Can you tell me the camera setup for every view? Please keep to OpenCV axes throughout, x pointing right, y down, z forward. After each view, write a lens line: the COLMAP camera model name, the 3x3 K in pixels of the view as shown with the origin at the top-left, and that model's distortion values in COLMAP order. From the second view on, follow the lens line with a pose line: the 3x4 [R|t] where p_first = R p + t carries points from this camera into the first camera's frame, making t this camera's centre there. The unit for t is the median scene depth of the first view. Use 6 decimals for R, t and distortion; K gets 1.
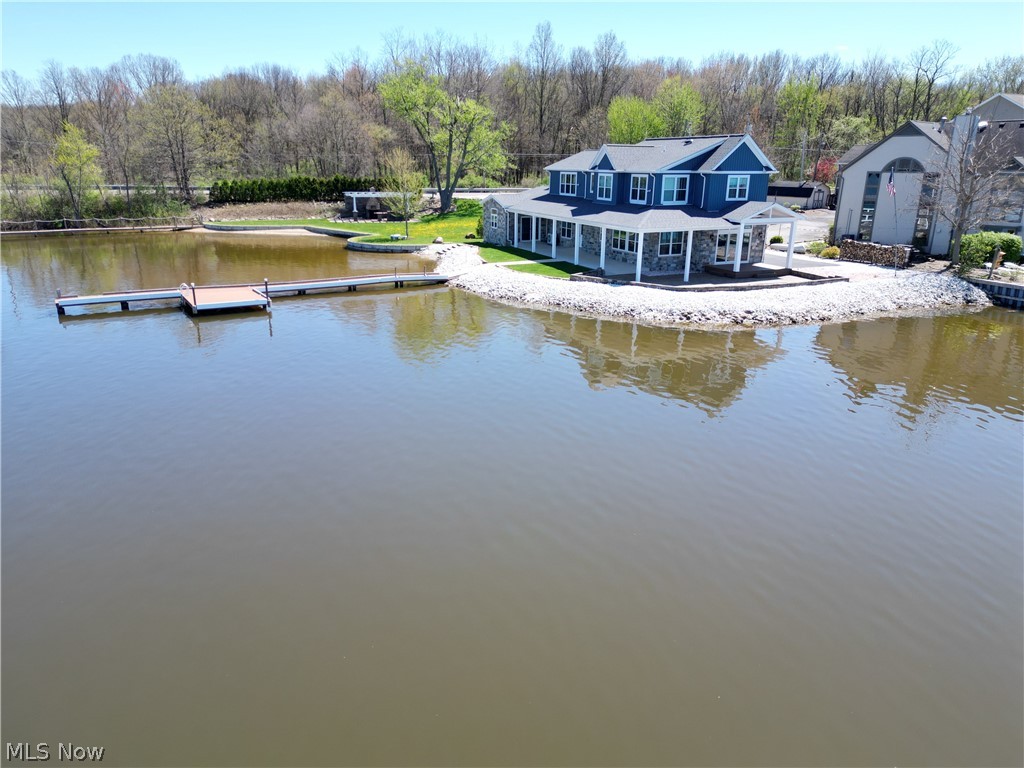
lens RADIAL K [[730.3, 0, 512.0], [0, 730.3, 384.0], [0, 0, 1]] dist [0.032231, -0.005909]
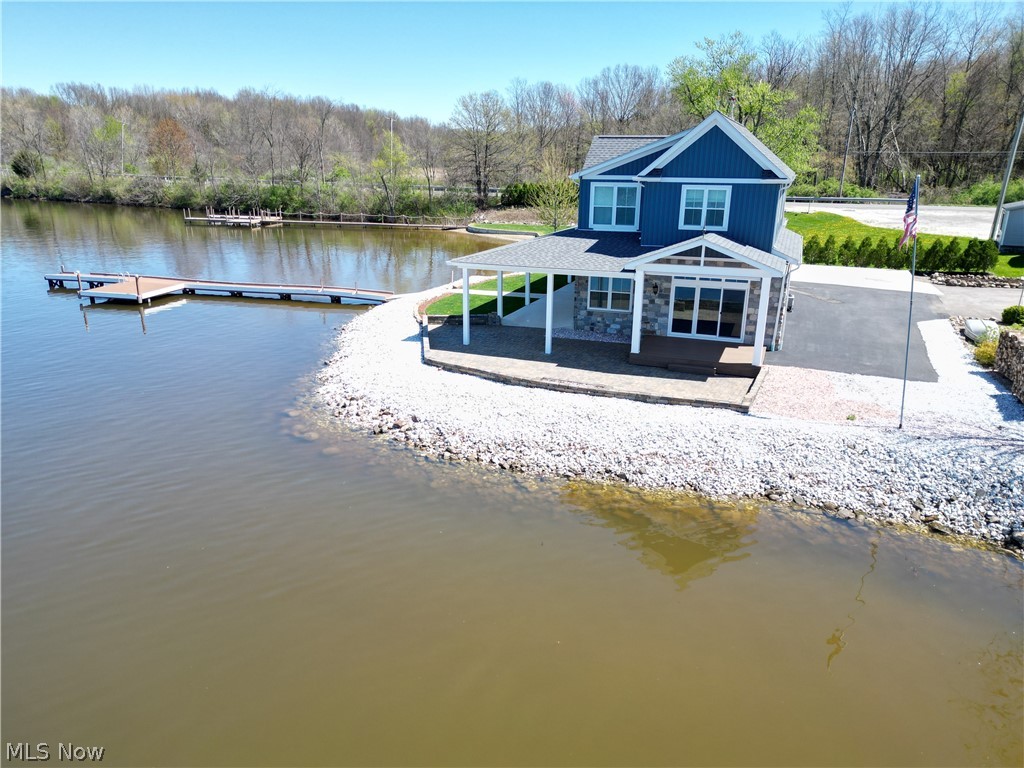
lens RADIAL K [[730.3, 0, 512.0], [0, 730.3, 384.0], [0, 0, 1]] dist [0.032231, -0.005909]
pose [[0.720095, 0.202529, -0.663660, 0.599717], [-0.208129, 0.975459, 0.071852, -0.144779], [0.661925, 0.086387, 0.744575, 0.493943]]
